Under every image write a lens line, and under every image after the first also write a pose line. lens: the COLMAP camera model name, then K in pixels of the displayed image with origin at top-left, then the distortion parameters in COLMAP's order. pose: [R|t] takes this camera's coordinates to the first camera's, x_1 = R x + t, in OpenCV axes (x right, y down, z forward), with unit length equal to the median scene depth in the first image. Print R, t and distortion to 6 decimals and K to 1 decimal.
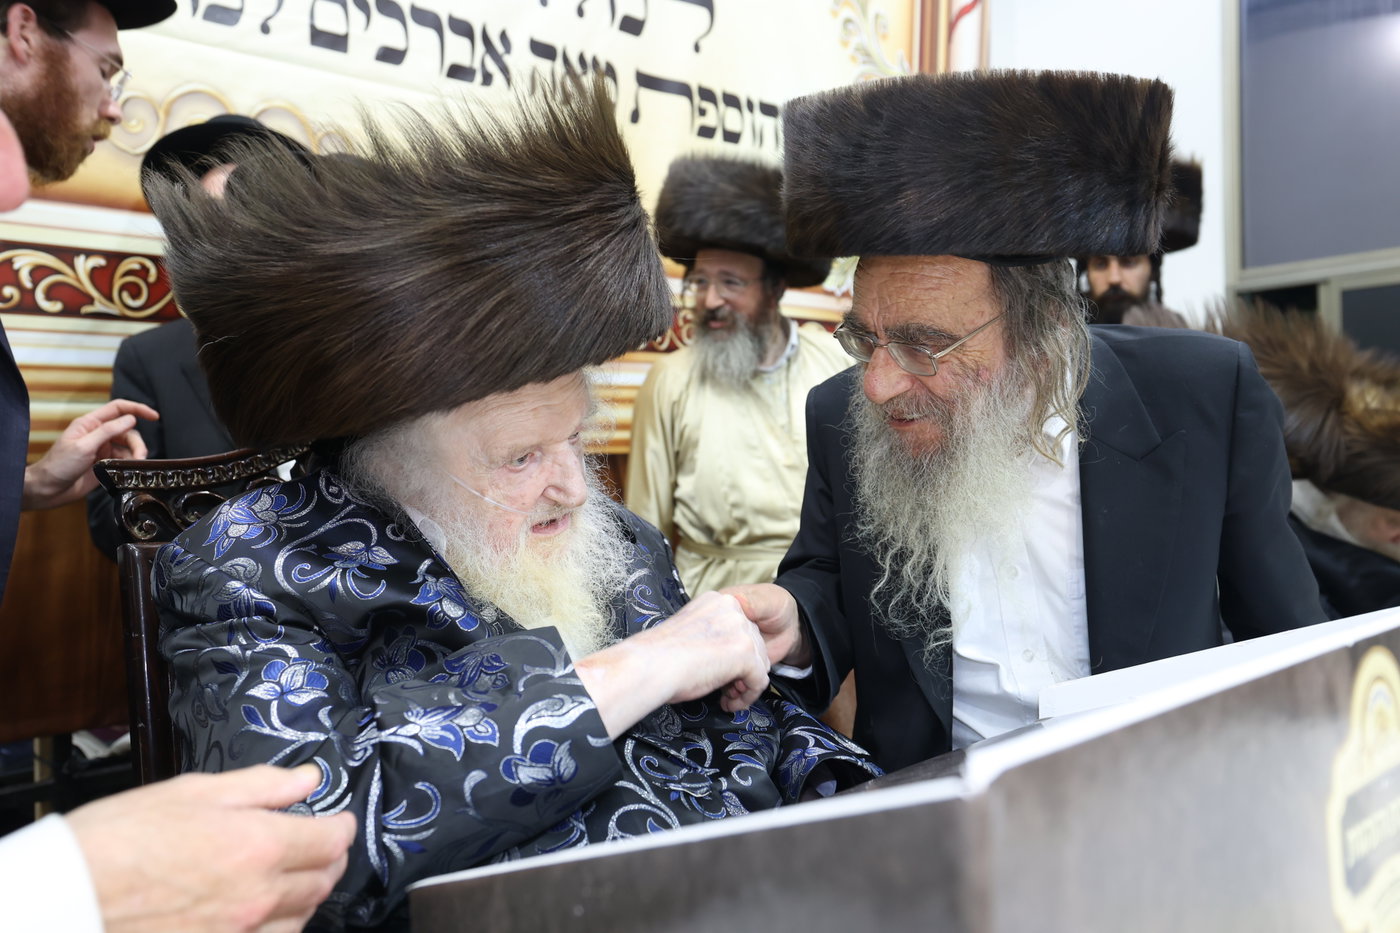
lens RADIAL K [[1110.0, 0, 700.5], [0, 1110.0, 460.8], [0, 0, 1]] dist [0.038004, 0.003797]
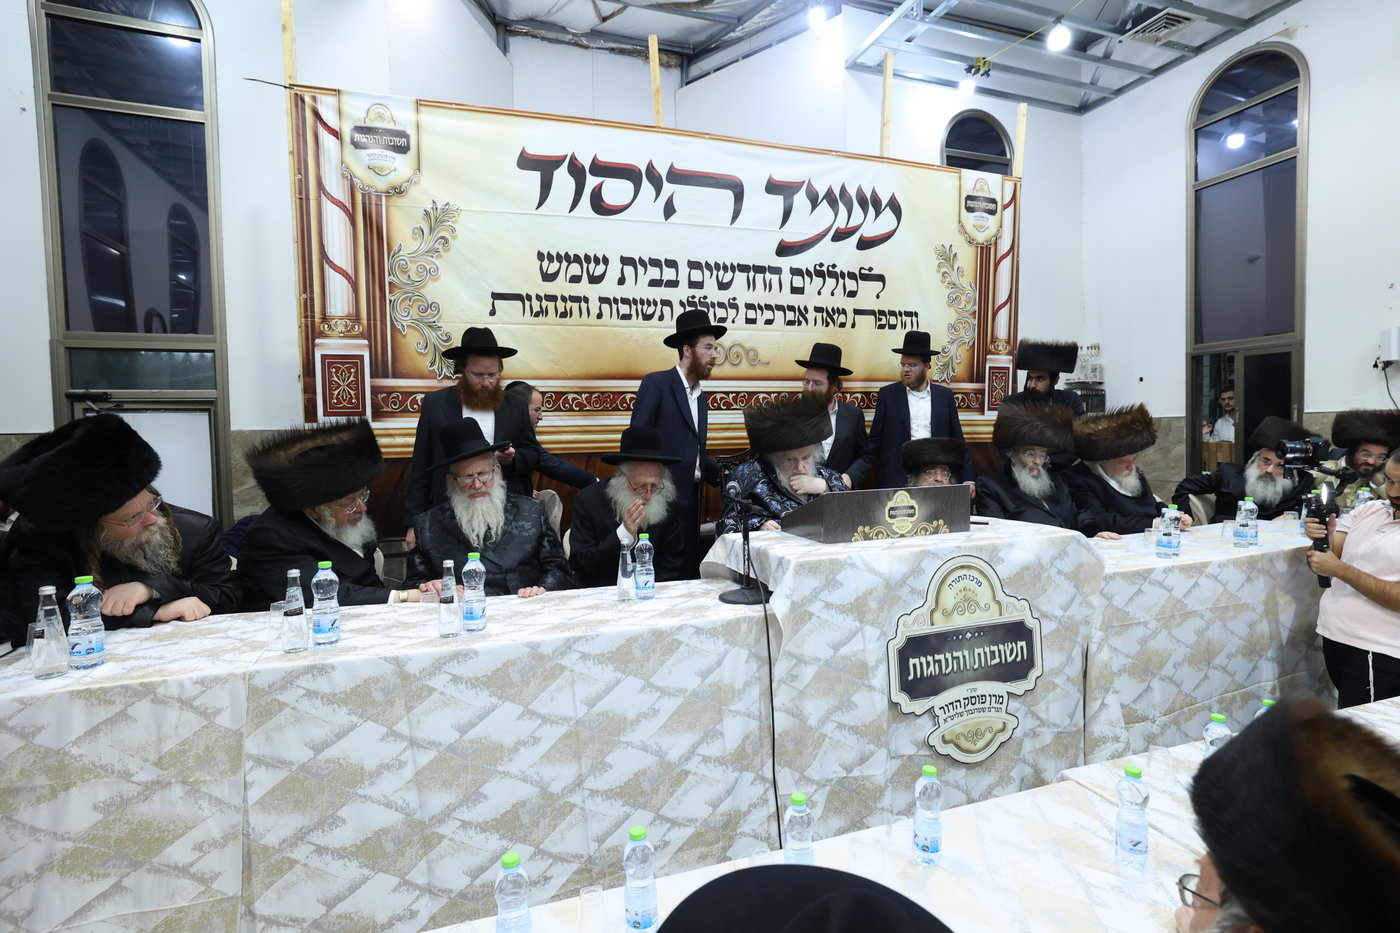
lens RADIAL K [[690.8, 0, 700.9], [0, 690.8, 468.5], [0, 0, 1]] dist [-0.021389, 0.008969]
pose [[0.926918, 0.014186, -0.374997, 0.245089], [0.005638, 0.998646, 0.051714, -0.040420], [0.375223, -0.050049, 0.925583, -0.782313]]
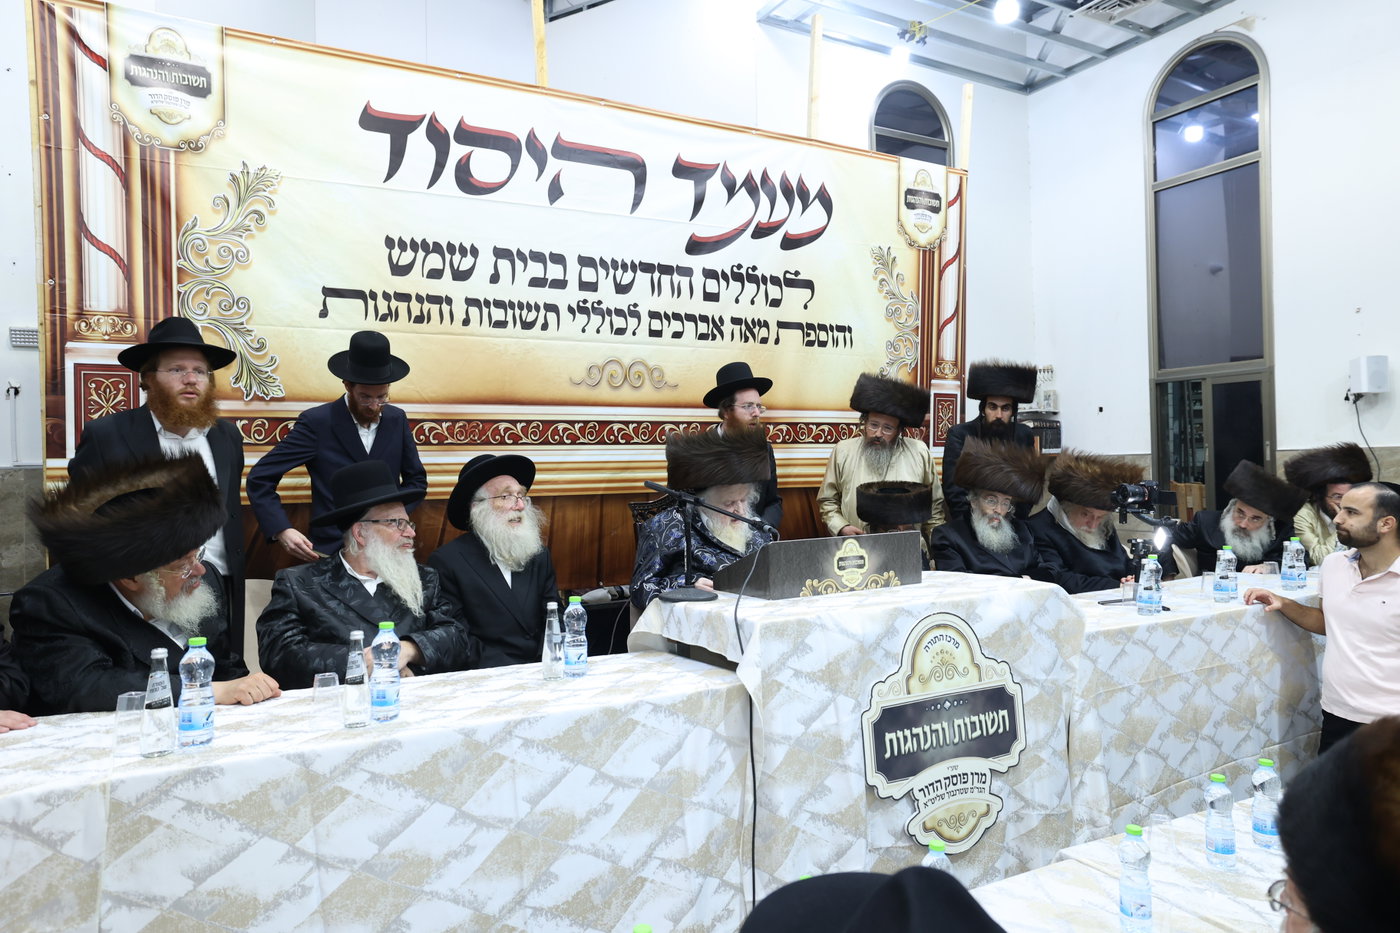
lens RADIAL K [[955.4, 0, 697.4], [0, 955.4, 467.8], [0, 0, 1]] dist [0.022911, 0.008225]
pose [[0.979763, -0.004367, -0.200113, 0.174883], [0.004110, 0.999990, -0.001701, -0.045902], [0.200118, 0.000844, 0.979771, -0.968908]]
